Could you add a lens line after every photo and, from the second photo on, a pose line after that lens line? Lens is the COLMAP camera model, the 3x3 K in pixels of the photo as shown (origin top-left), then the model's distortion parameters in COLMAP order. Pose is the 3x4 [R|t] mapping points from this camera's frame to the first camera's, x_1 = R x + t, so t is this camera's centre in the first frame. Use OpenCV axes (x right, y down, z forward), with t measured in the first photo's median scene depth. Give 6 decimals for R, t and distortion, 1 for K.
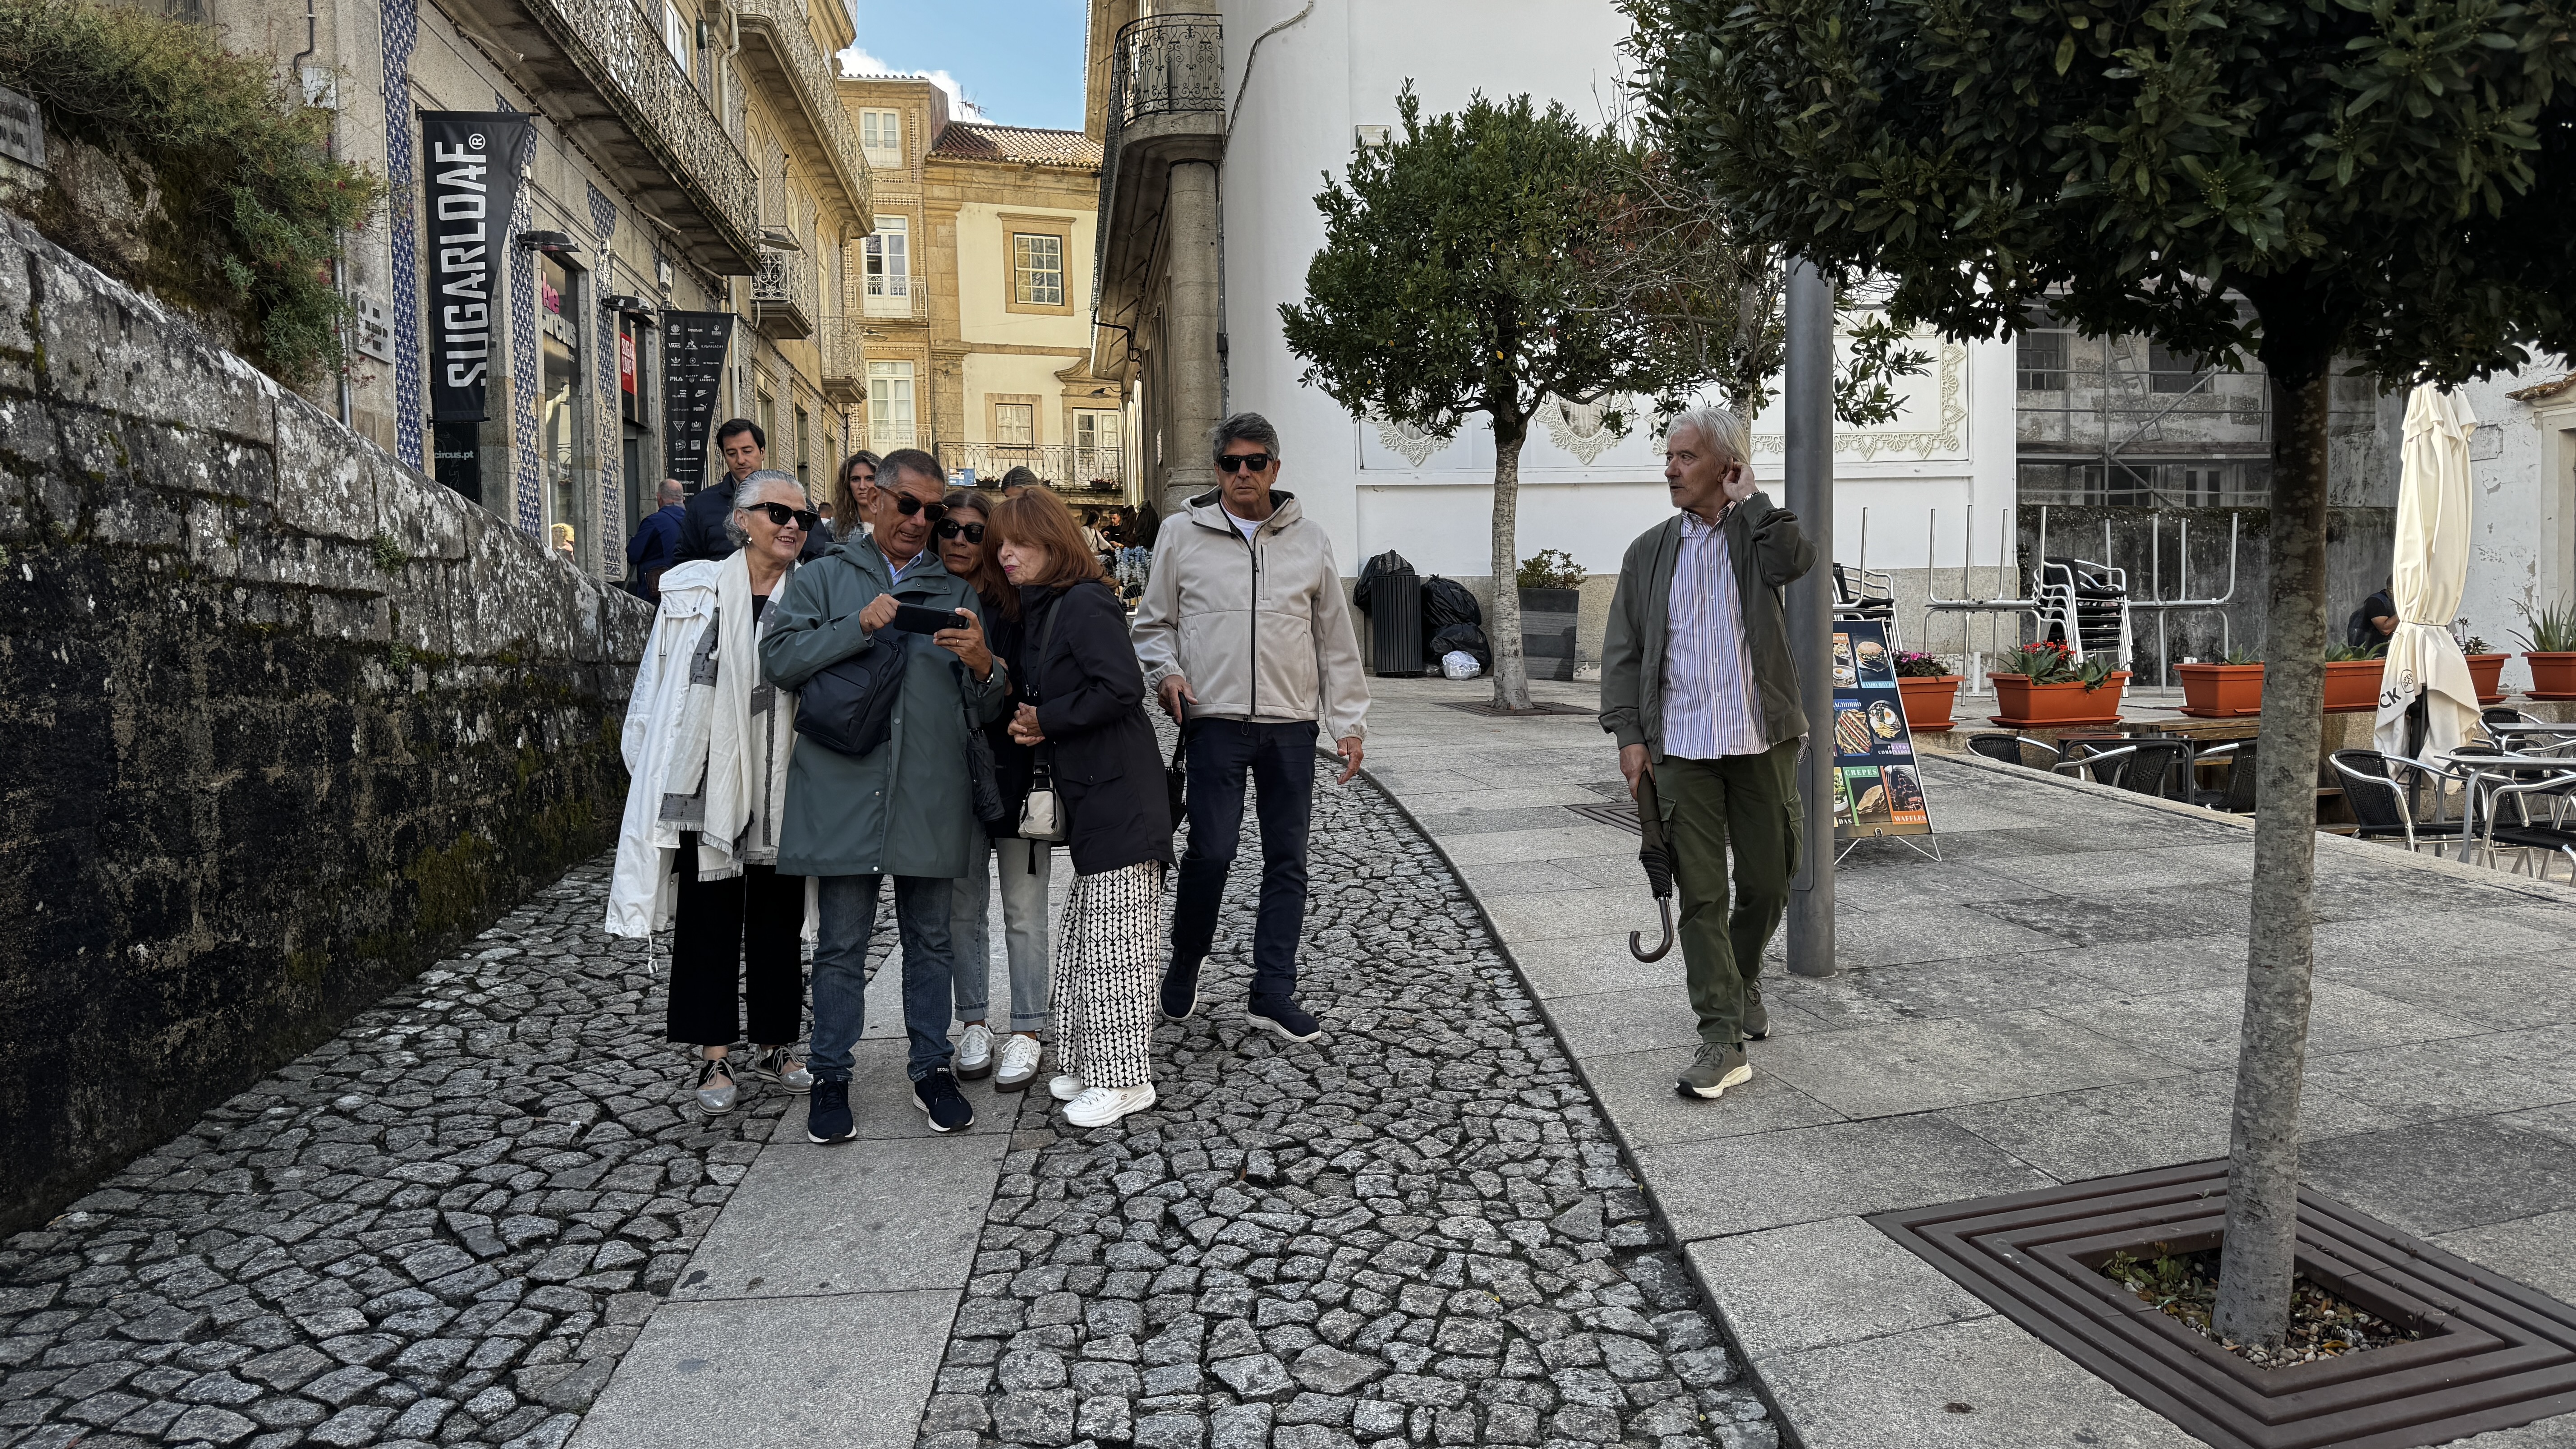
lens RADIAL K [[1922.4, 0, 1288.0], [0, 1922.4, 724.5], [0, 0, 1]] dist [-0.005937, -0.003570]
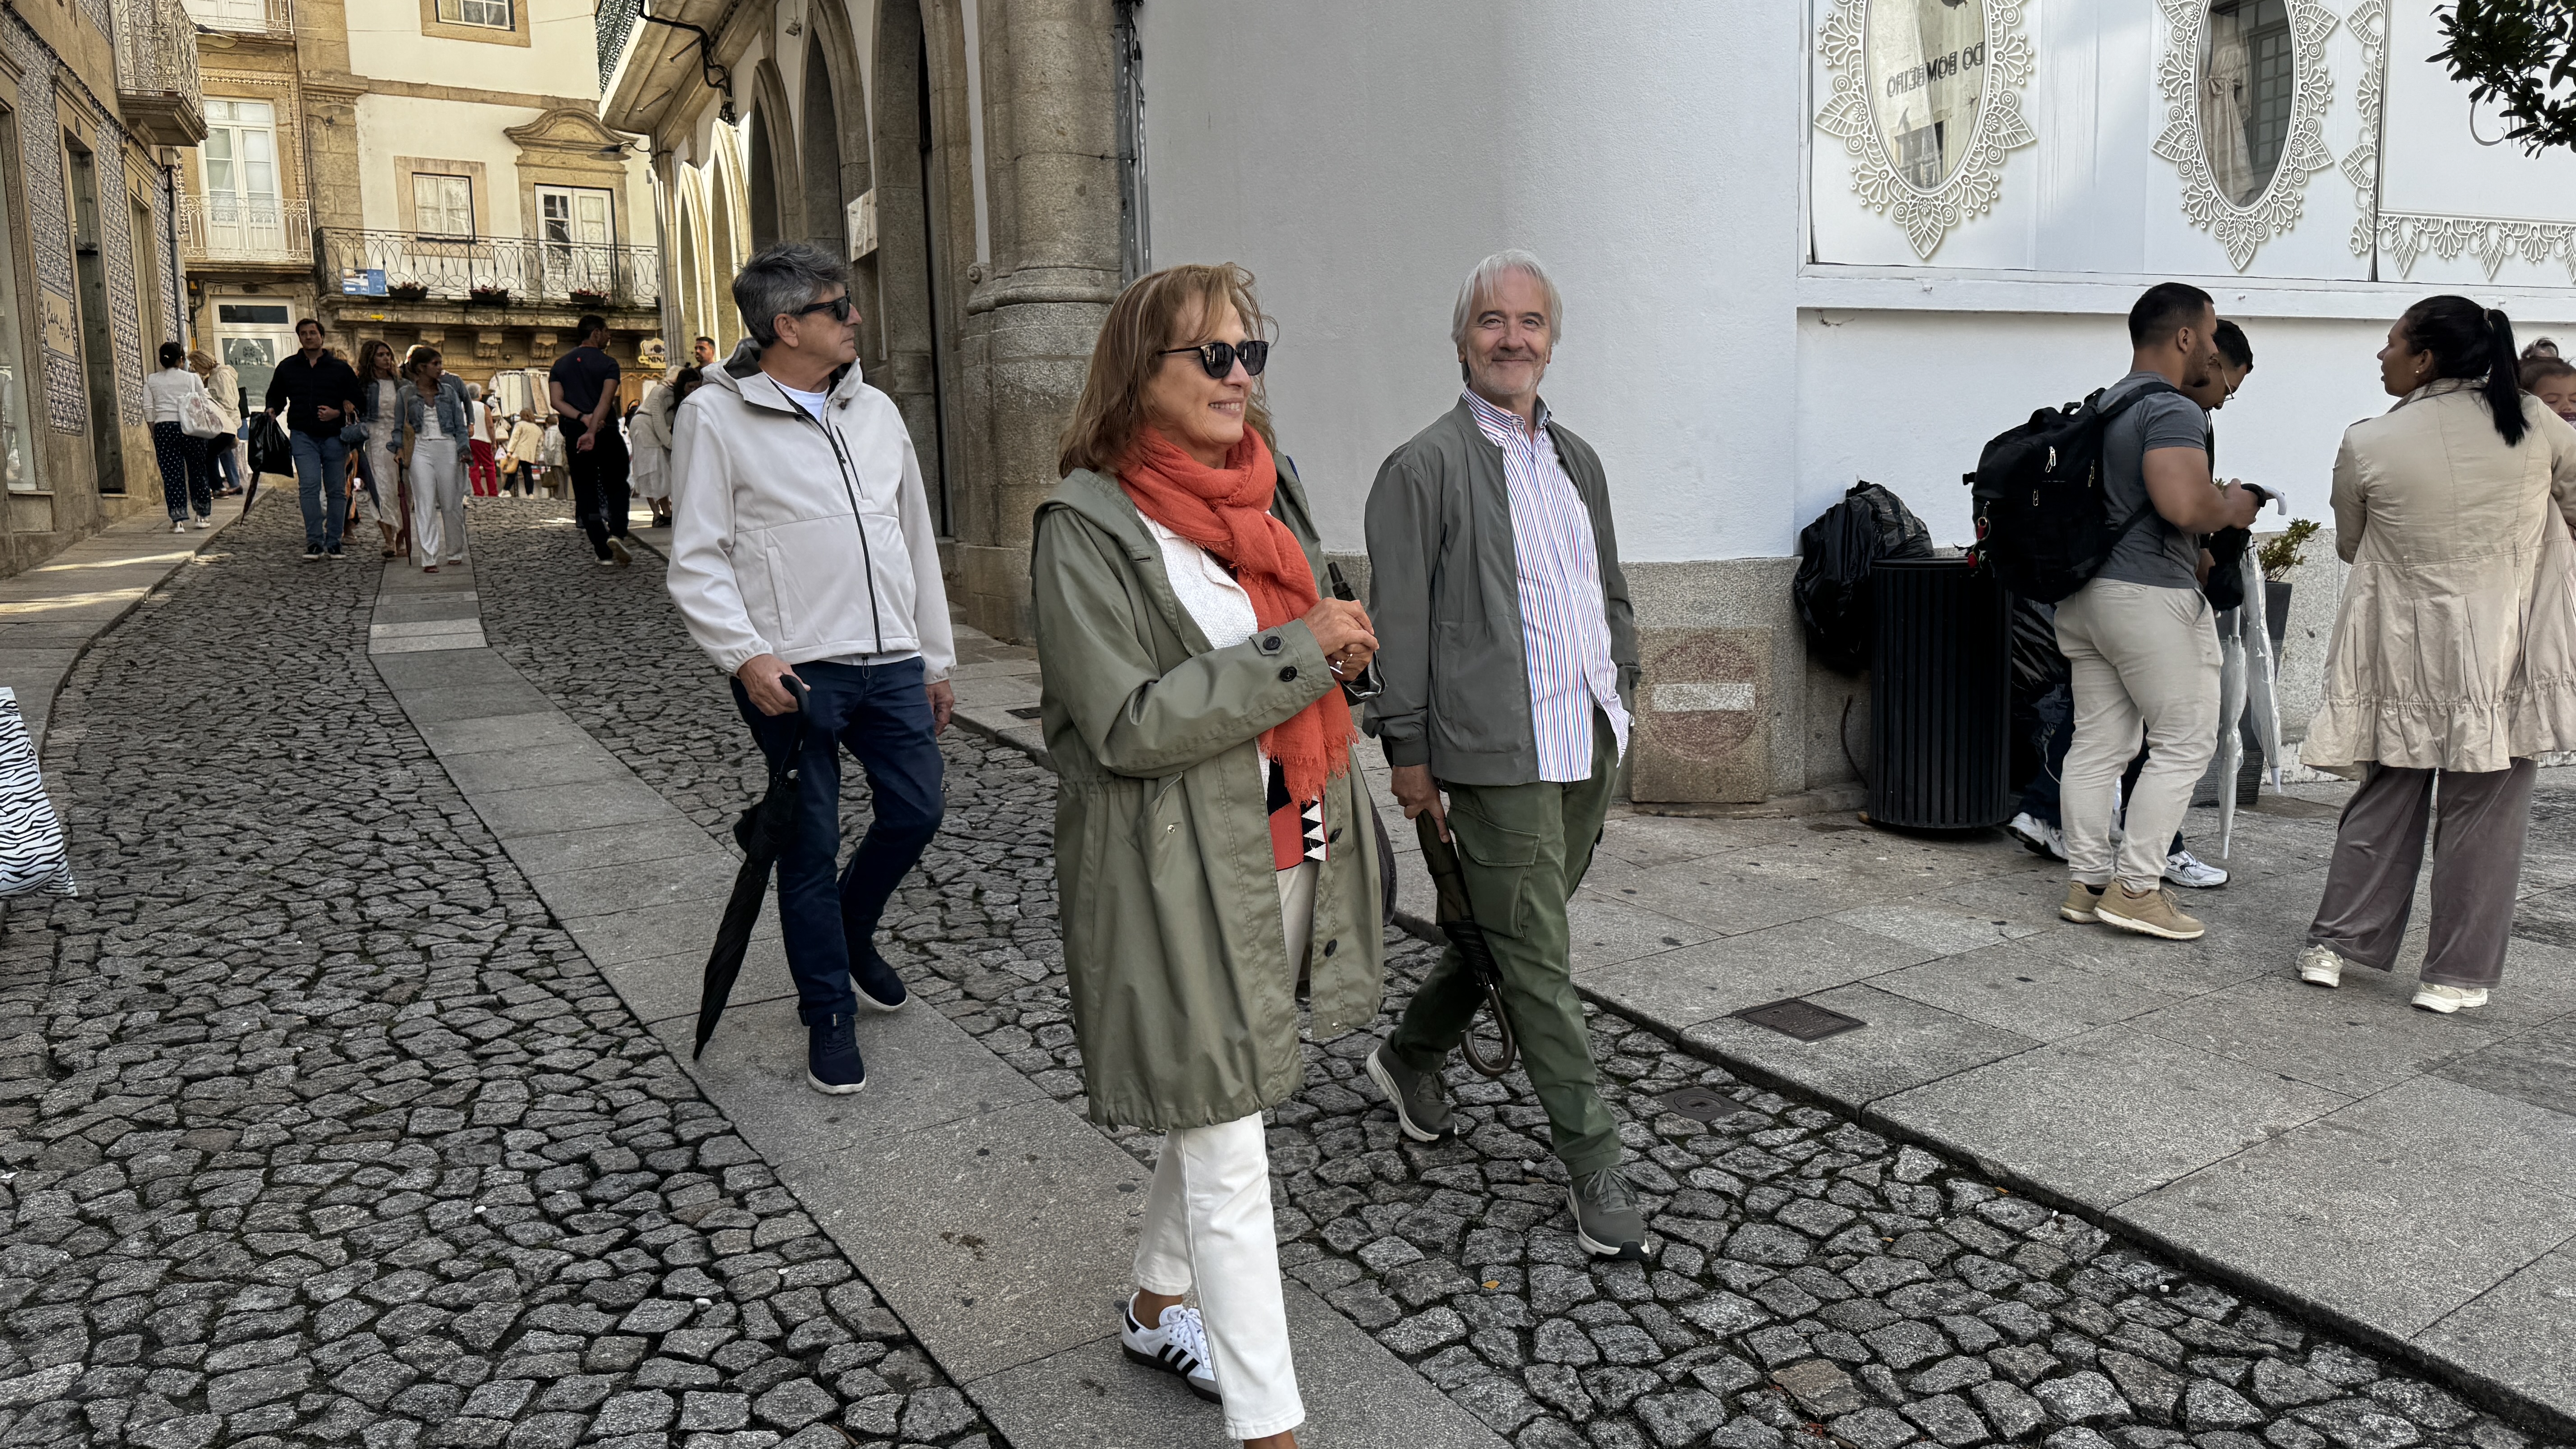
lens RADIAL K [[1922.4, 0, 1288.0], [0, 1922.4, 724.5], [0, 0, 1]] dist [-0.005937, -0.003570]
pose [[0.955665, -0.037960, 0.291998, -0.063705], [0.012700, 0.996046, 0.087922, -0.030333], [-0.294181, -0.080316, 0.952369, 0.259587]]
